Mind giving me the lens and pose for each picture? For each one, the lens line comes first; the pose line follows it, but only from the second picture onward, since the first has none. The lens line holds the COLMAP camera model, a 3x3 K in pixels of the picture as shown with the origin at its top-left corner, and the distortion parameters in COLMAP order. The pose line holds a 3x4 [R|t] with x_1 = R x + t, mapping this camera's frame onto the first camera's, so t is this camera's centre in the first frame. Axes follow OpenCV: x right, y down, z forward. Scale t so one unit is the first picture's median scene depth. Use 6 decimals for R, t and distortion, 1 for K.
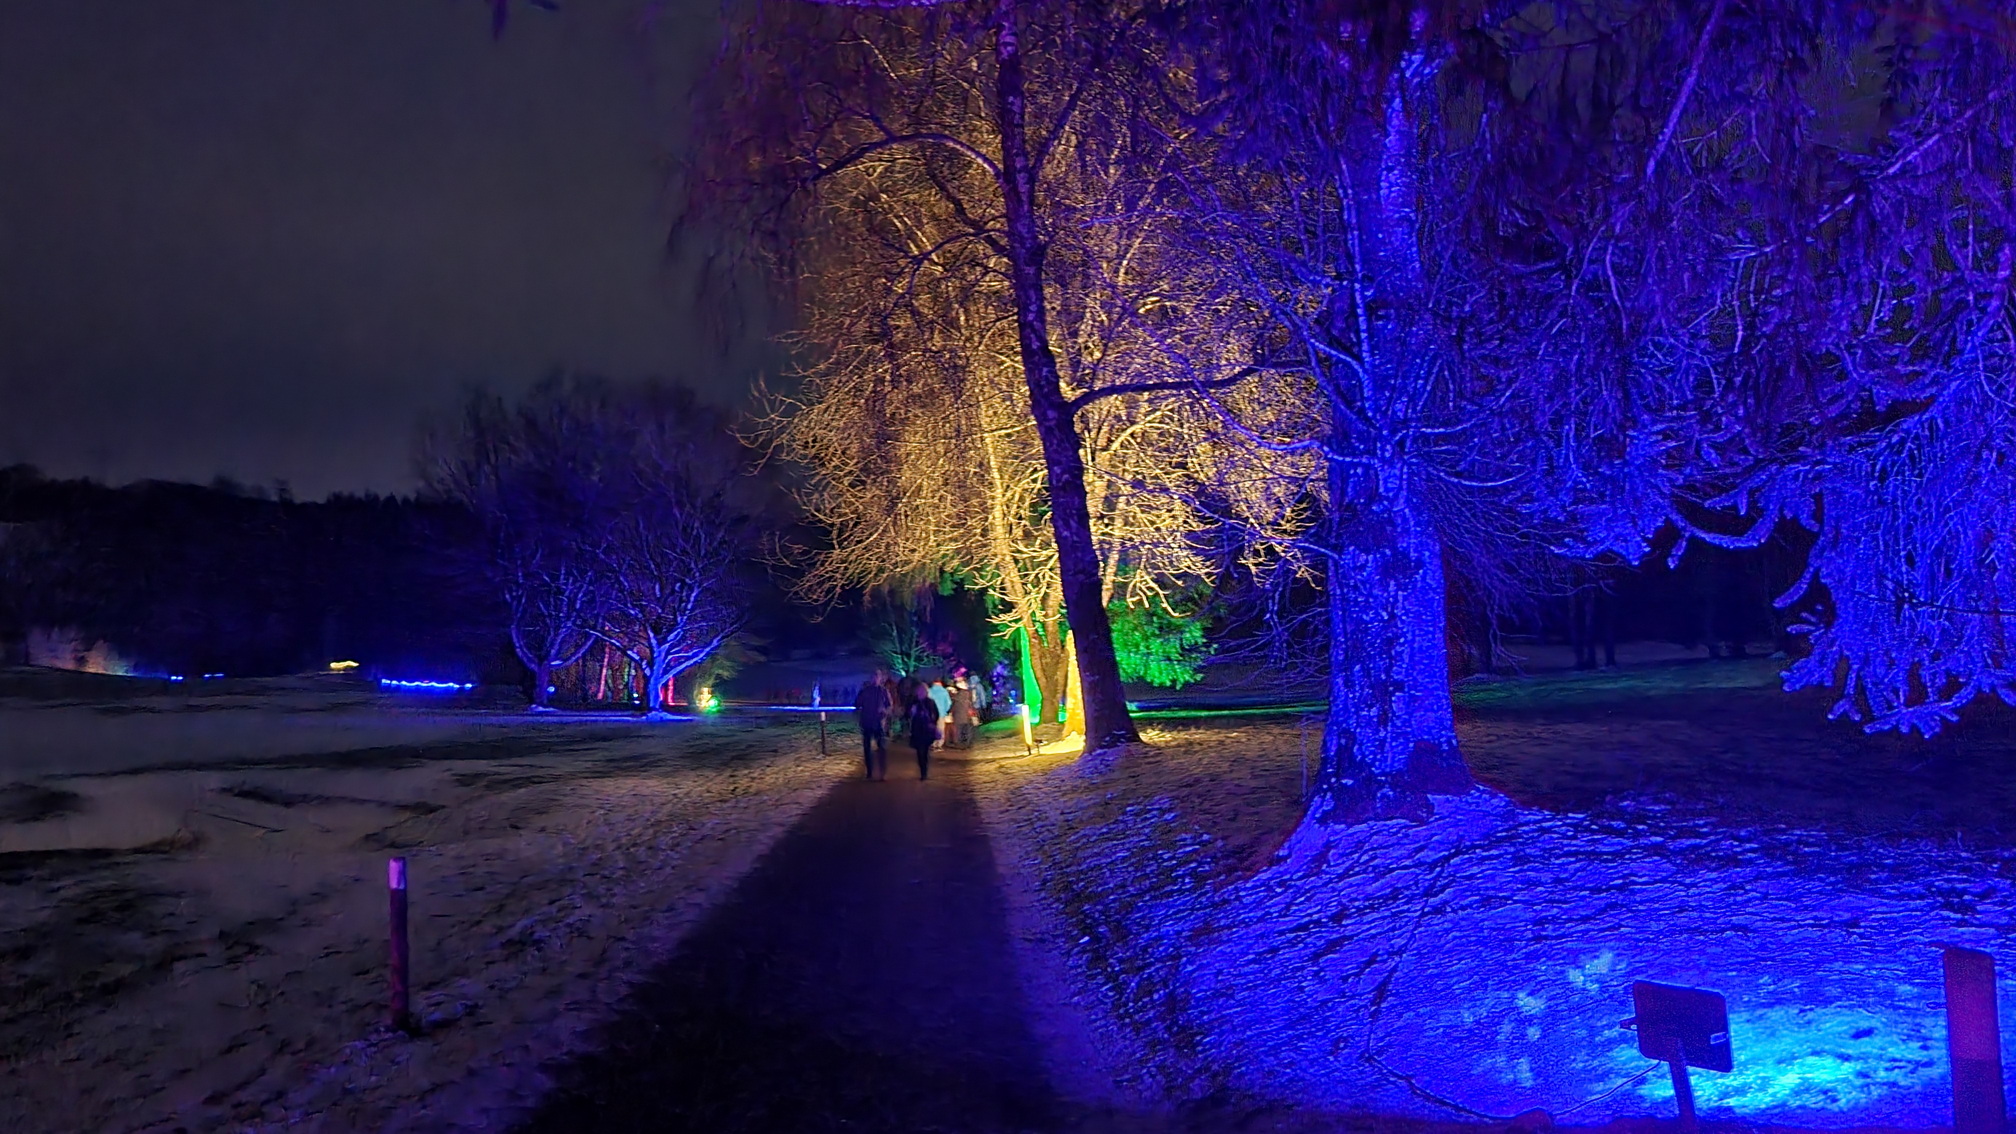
lens RADIAL K [[1645.1, 0, 1008.0], [0, 1645.1, 567.0], [0, 0, 1]] dist [0.048528, -0.003628]
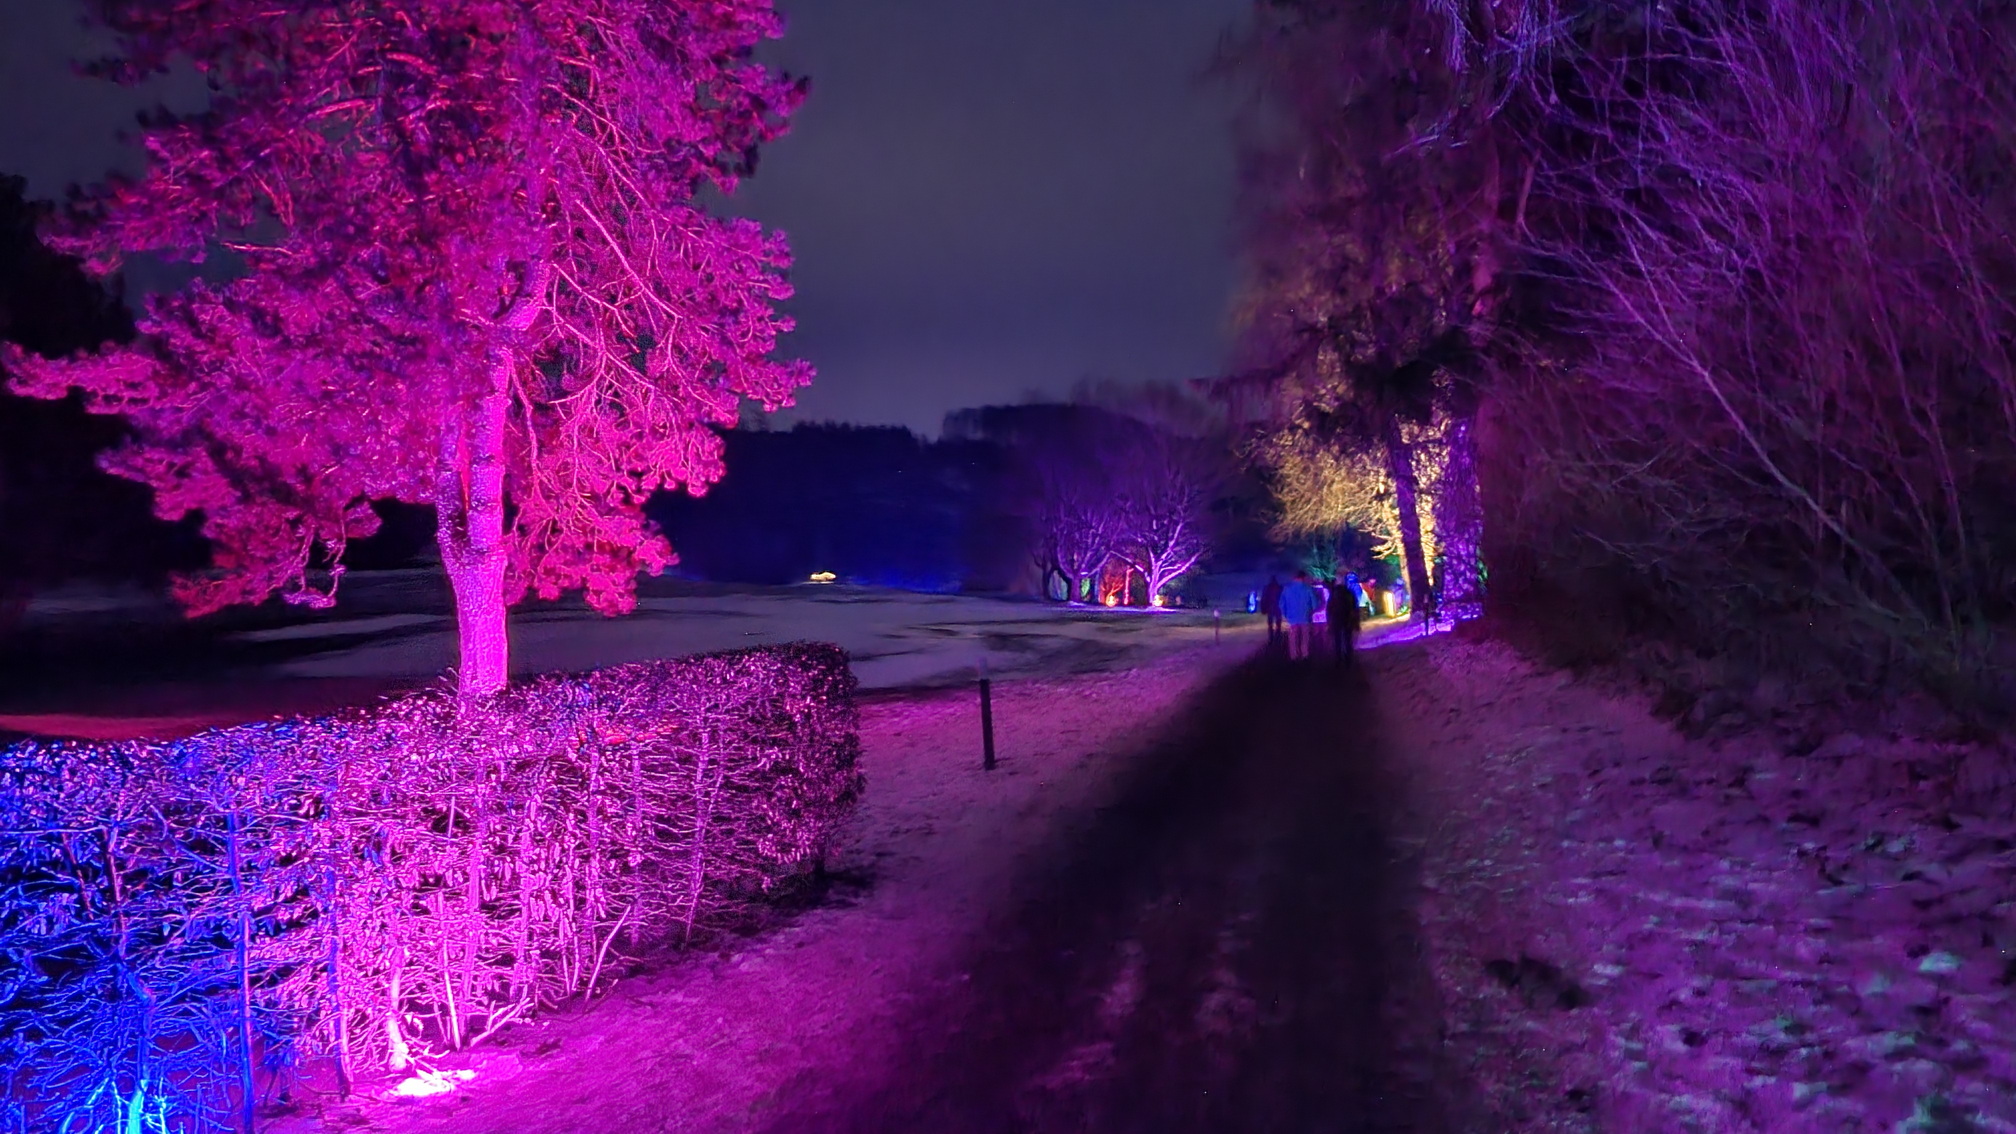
lens RADIAL K [[1645.1, 0, 1008.0], [0, 1645.1, 567.0], [0, 0, 1]] dist [0.048528, -0.003628]
pose [[0.968968, -0.000367, -0.247187, 0.027549], [0.013428, 0.998601, 0.051153, -0.026406], [0.246822, -0.052885, 0.967617, -0.491506]]
